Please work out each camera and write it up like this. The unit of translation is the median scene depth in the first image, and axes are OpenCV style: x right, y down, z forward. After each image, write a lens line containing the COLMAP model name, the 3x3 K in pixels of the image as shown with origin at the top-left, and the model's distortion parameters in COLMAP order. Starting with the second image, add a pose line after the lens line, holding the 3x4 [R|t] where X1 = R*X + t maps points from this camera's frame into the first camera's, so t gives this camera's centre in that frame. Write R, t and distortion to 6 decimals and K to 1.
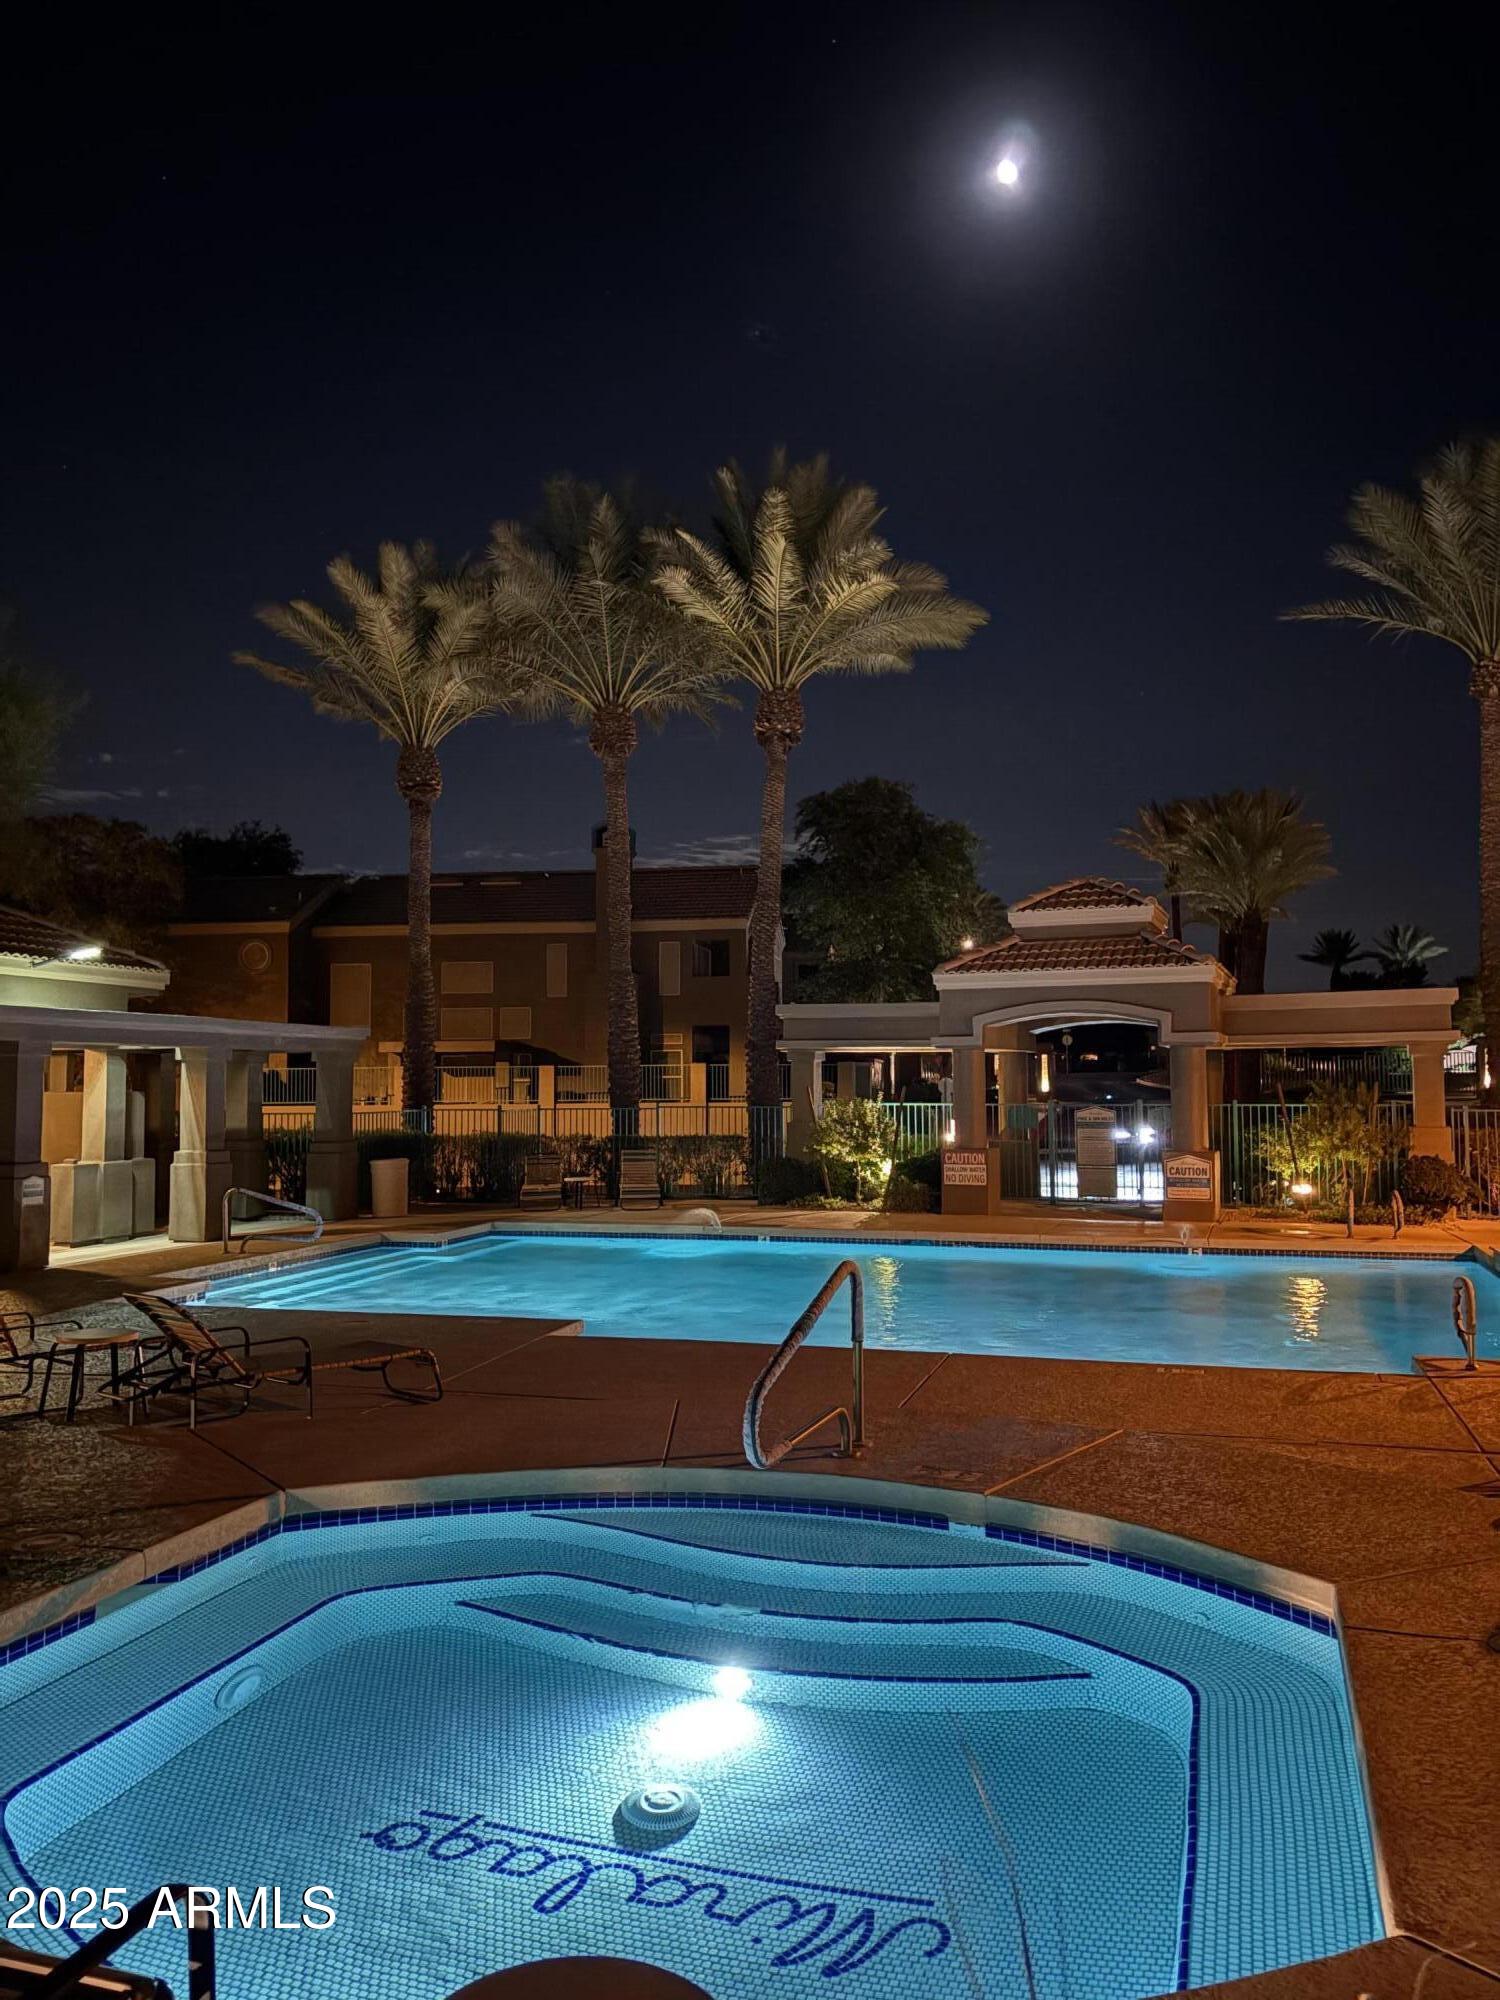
lens RADIAL K [[1454.0, 0, 750.0], [0, 1454.0, 1000.0], [0, 0, 1]] dist [0.171298, -0.415096]
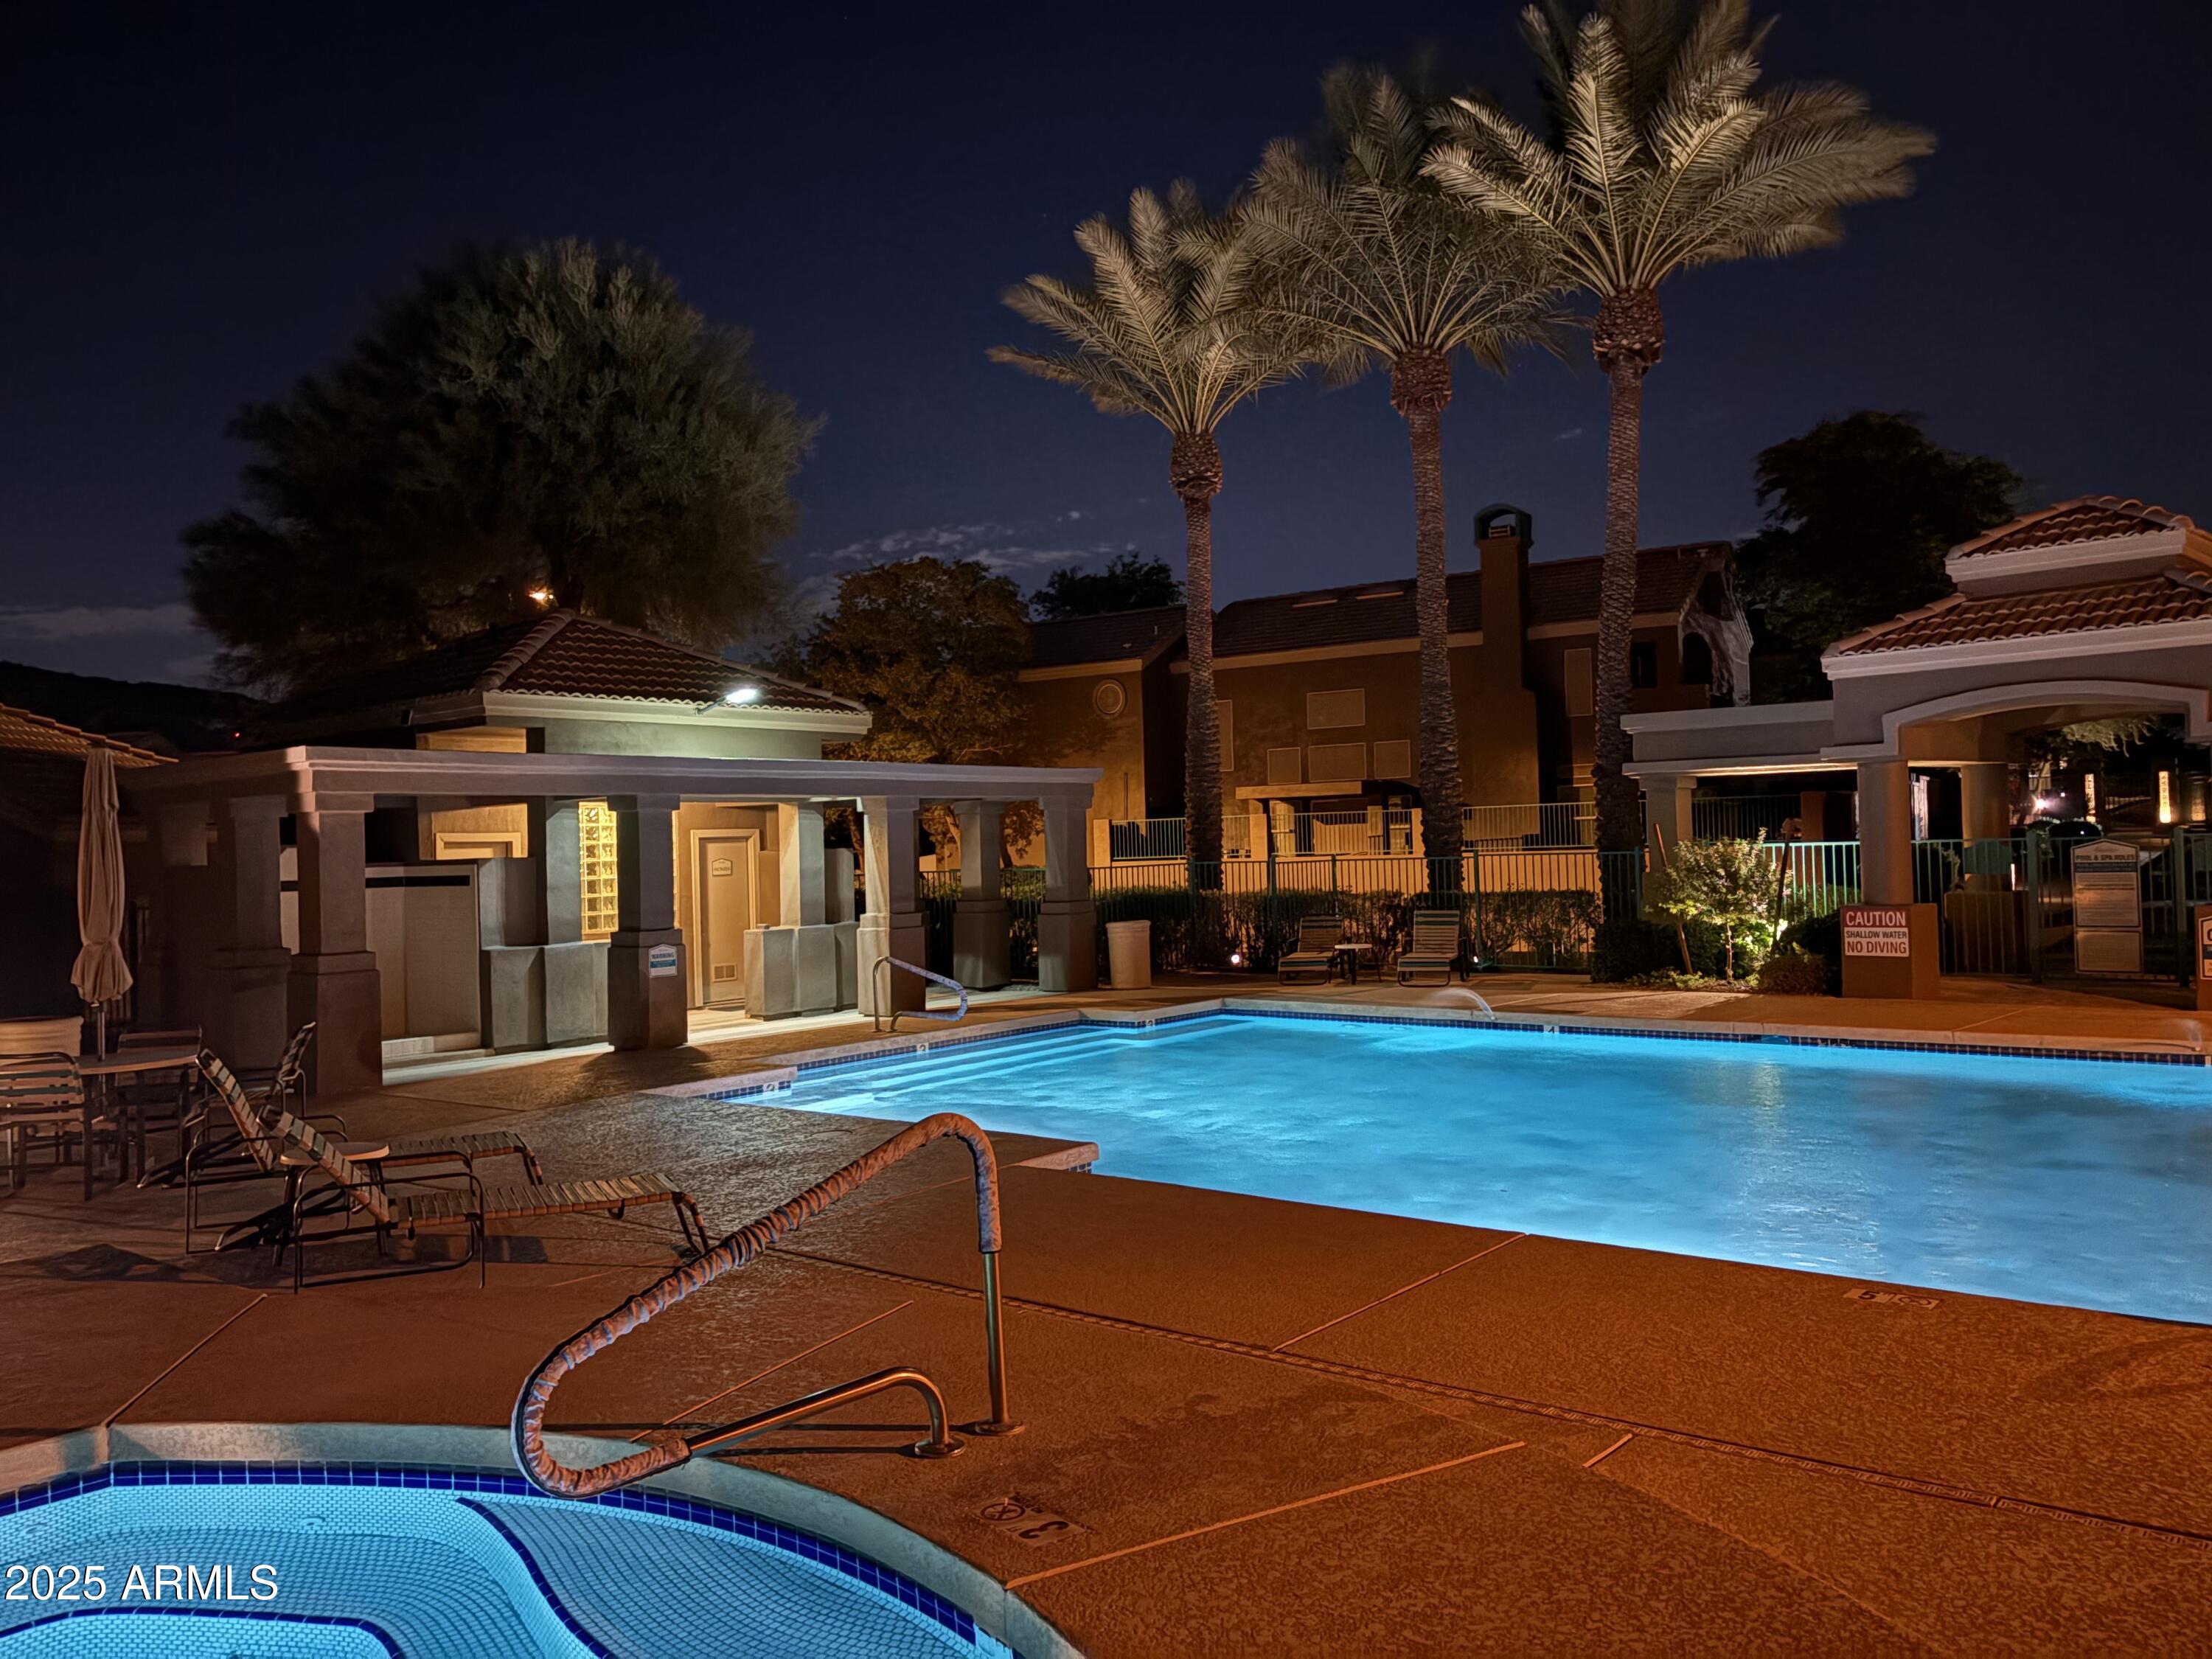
lens RADIAL K [[1624.7, 0, 1146.4], [0, 1624.7, 812.9], [0, 0, 1]] dist [0.092839, -0.111303]
pose [[0.925910, -0.031059, -0.376466, 0.108682], [0.047626, 0.998260, 0.034777, 0.012451], [0.374731, -0.050130, 0.925777, 0.127765]]
